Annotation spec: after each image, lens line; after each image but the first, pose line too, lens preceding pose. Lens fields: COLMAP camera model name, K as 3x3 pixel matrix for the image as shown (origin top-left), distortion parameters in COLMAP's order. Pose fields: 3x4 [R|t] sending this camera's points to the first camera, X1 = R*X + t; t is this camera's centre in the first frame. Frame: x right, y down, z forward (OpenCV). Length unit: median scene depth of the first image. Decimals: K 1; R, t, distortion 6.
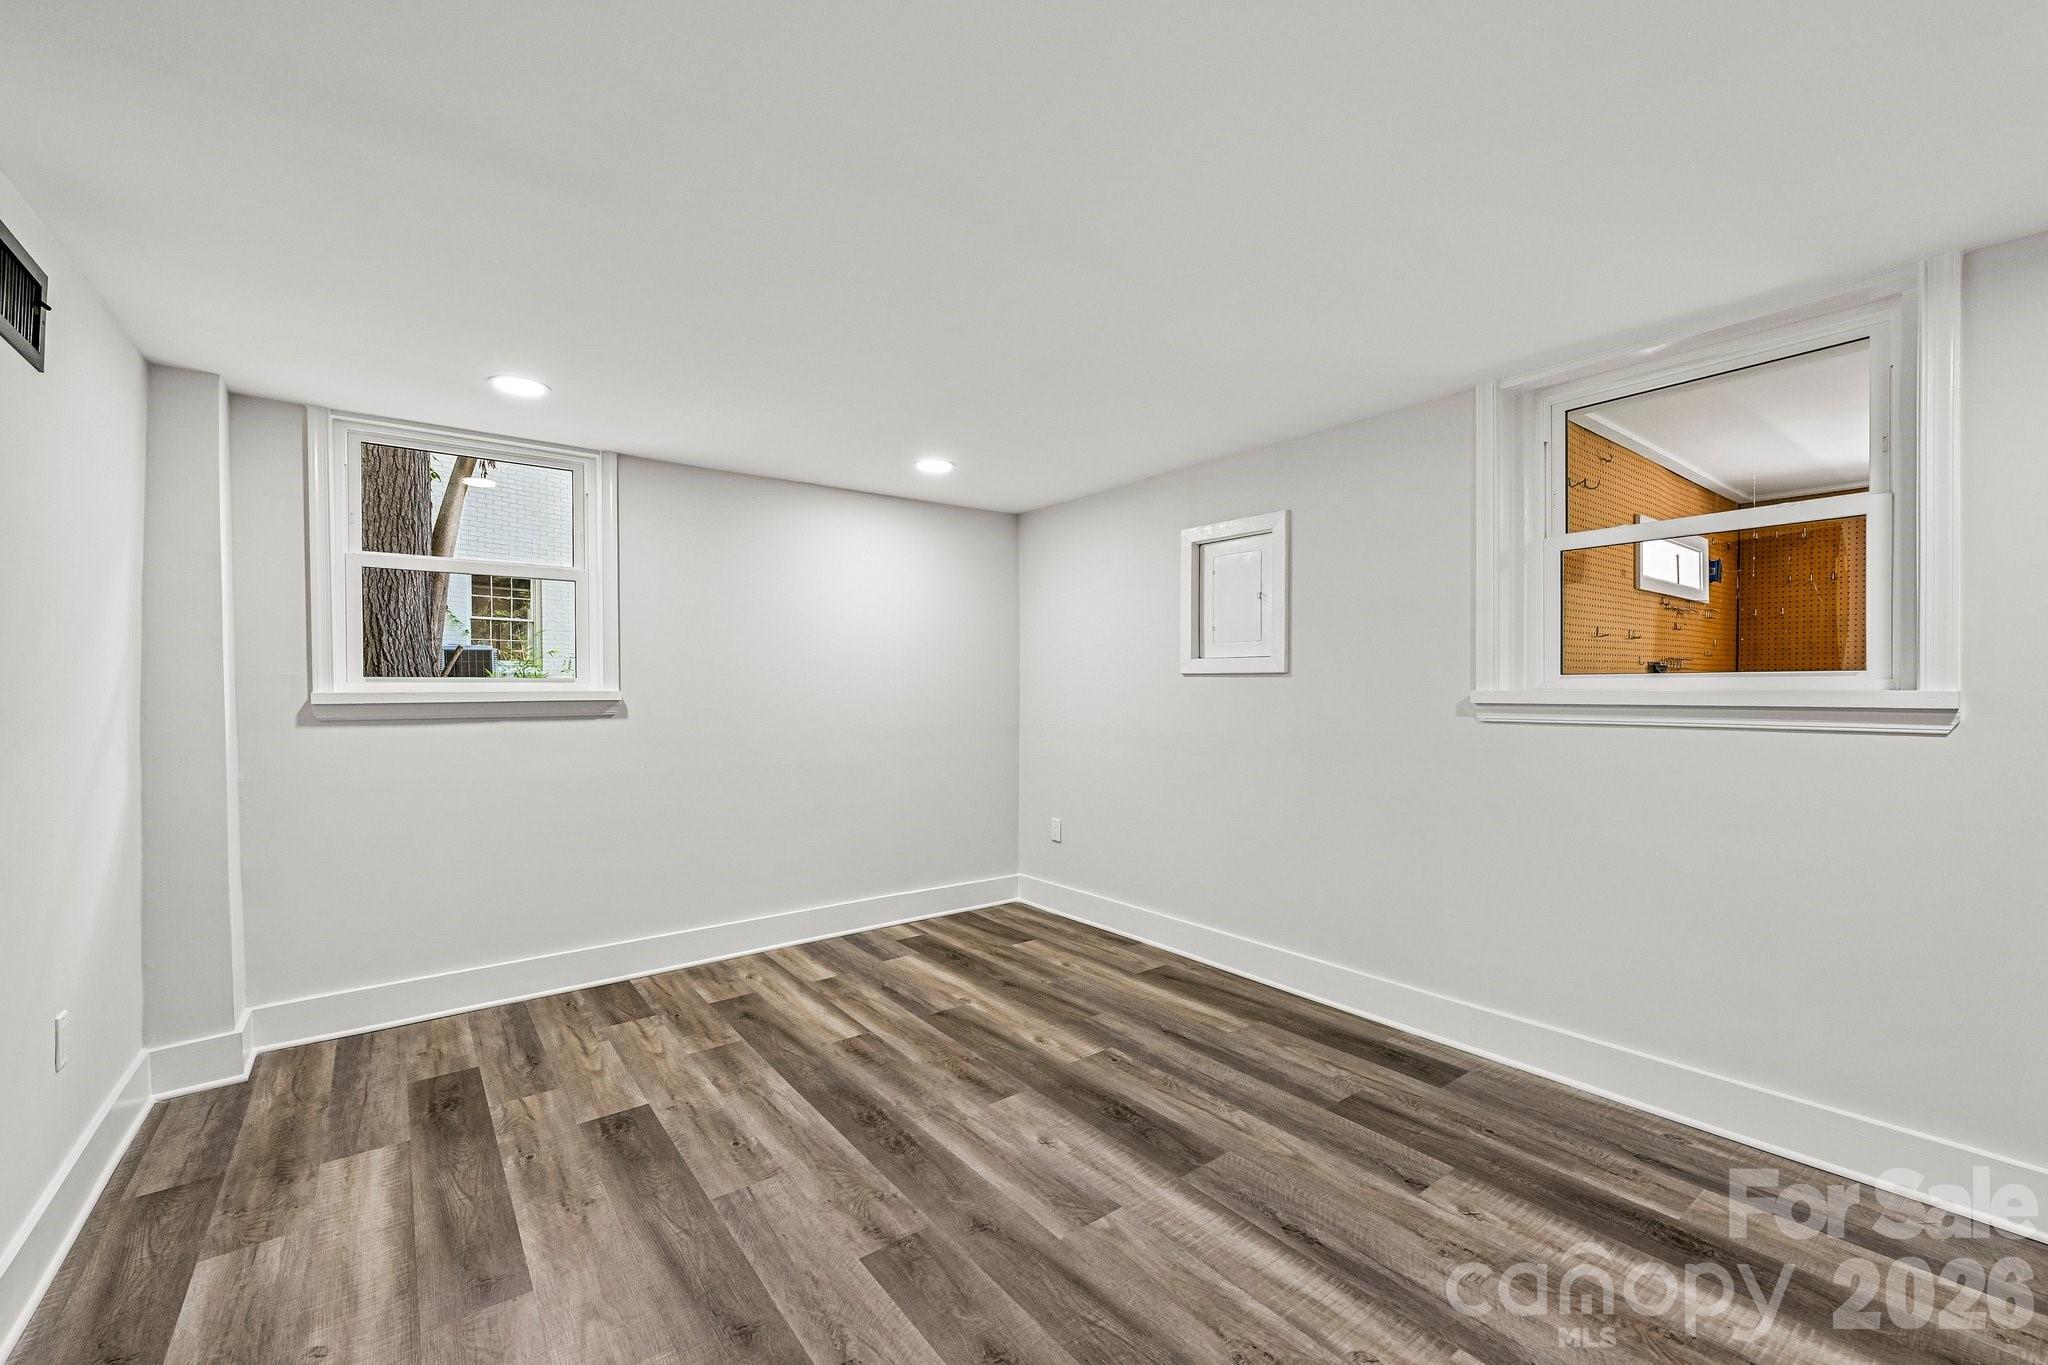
lens RADIAL K [[834.1, 0, 1020.6], [0, 834.1, 691.9], [0, 0, 1]] dist [-0.002085, 0.000078]
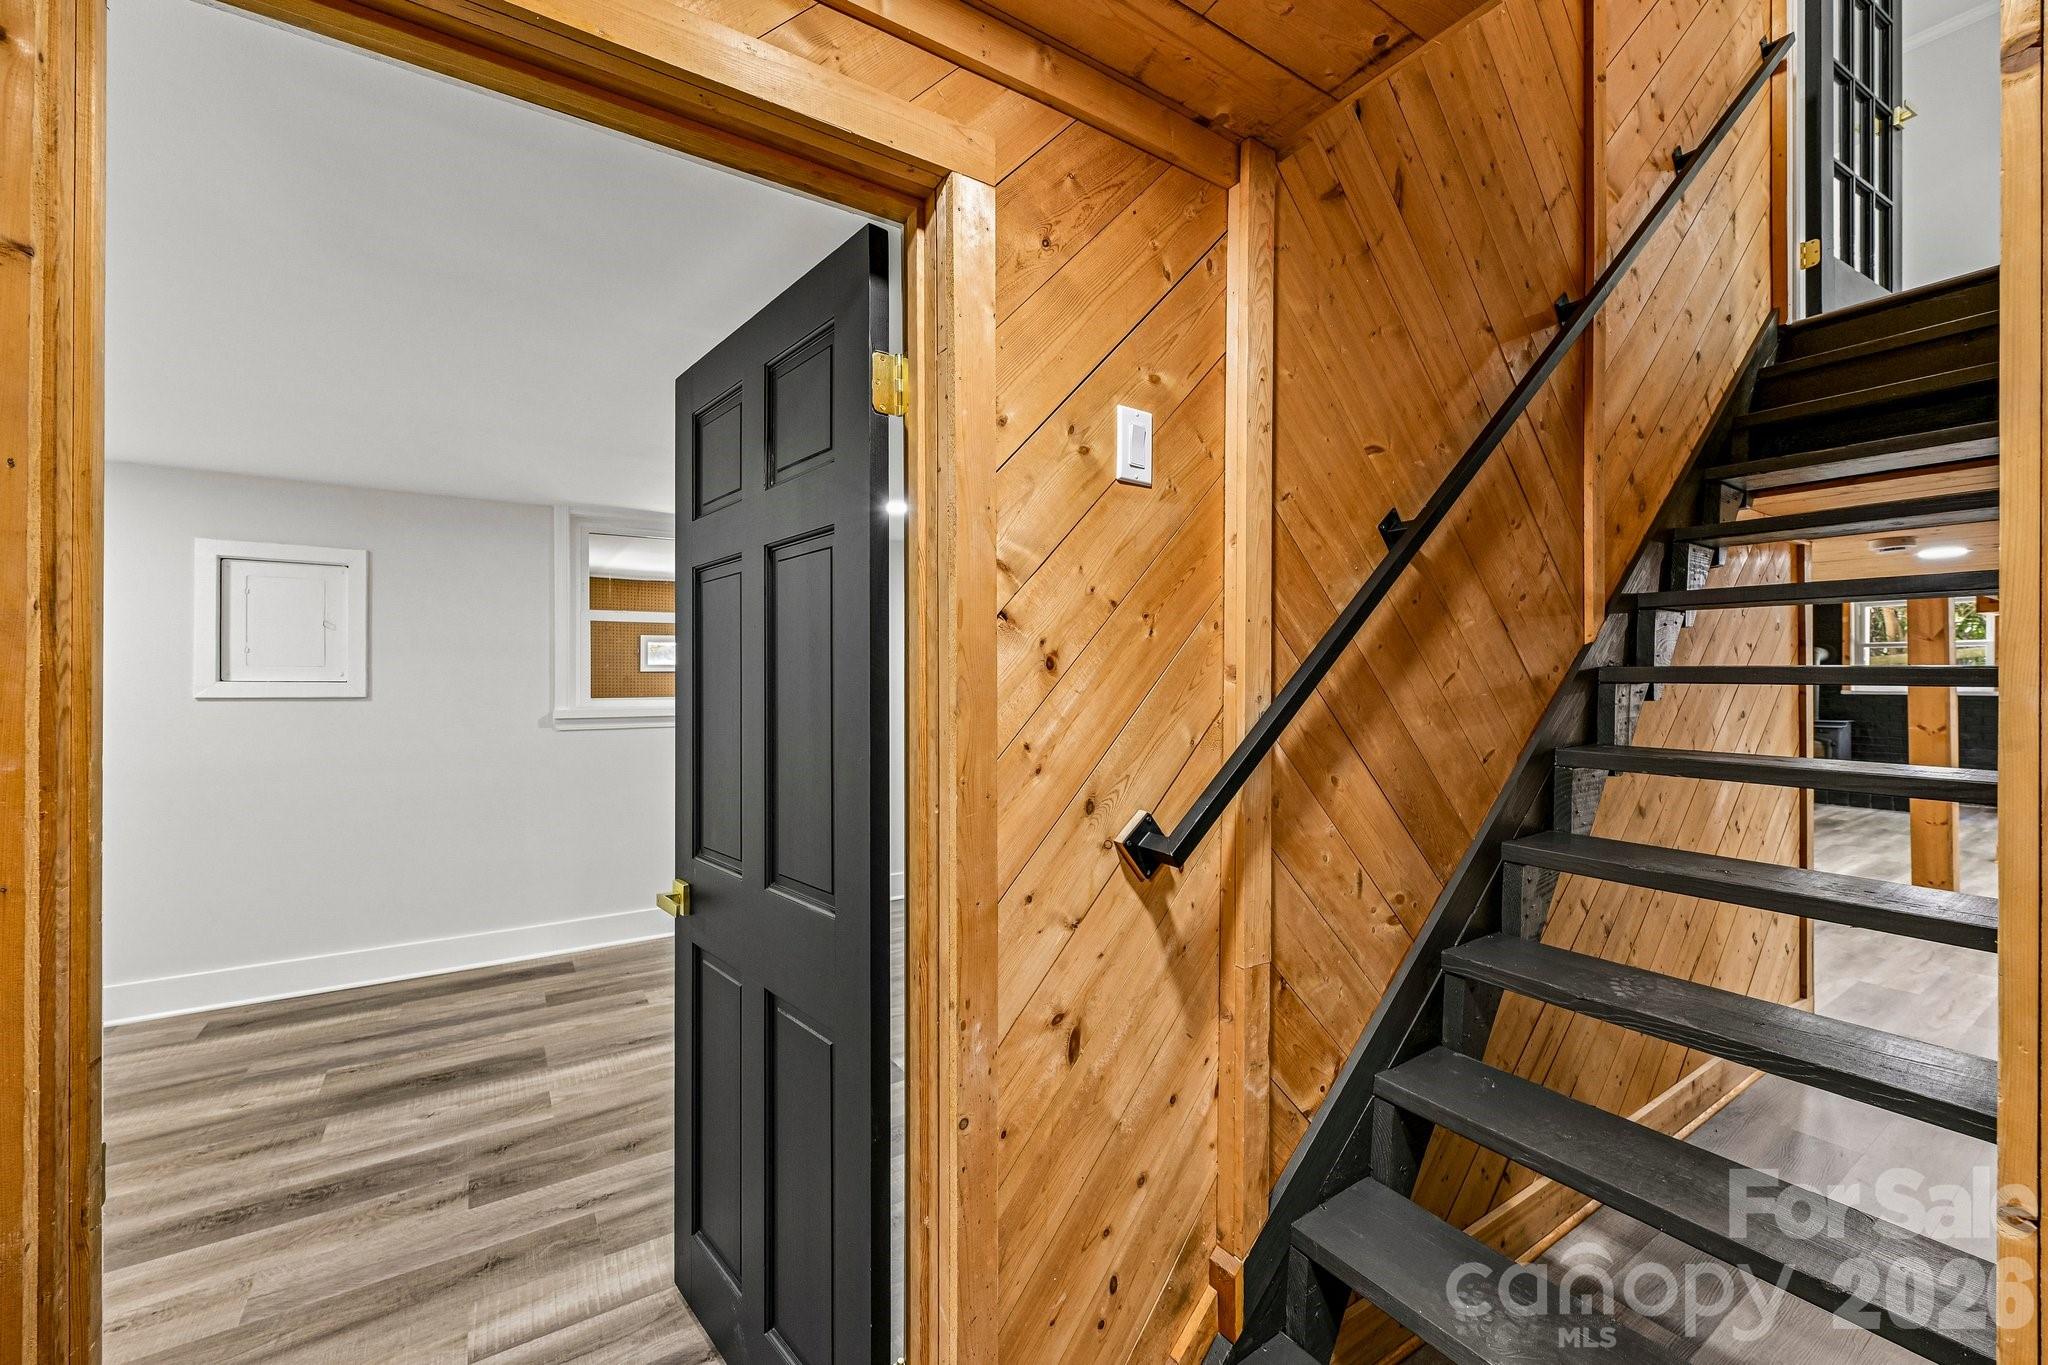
lens RADIAL K [[834.1, 0, 1021.3], [0, 834.1, 676.2], [0, 0, 1]] dist [-0.002085, 0.000078]
pose [[0.058041, 0.002447, 0.998311, -0.923043], [0.005562, 0.999981, -0.002775, -0.054671], [-0.998299, 0.005714, 0.058027, 0.089568]]
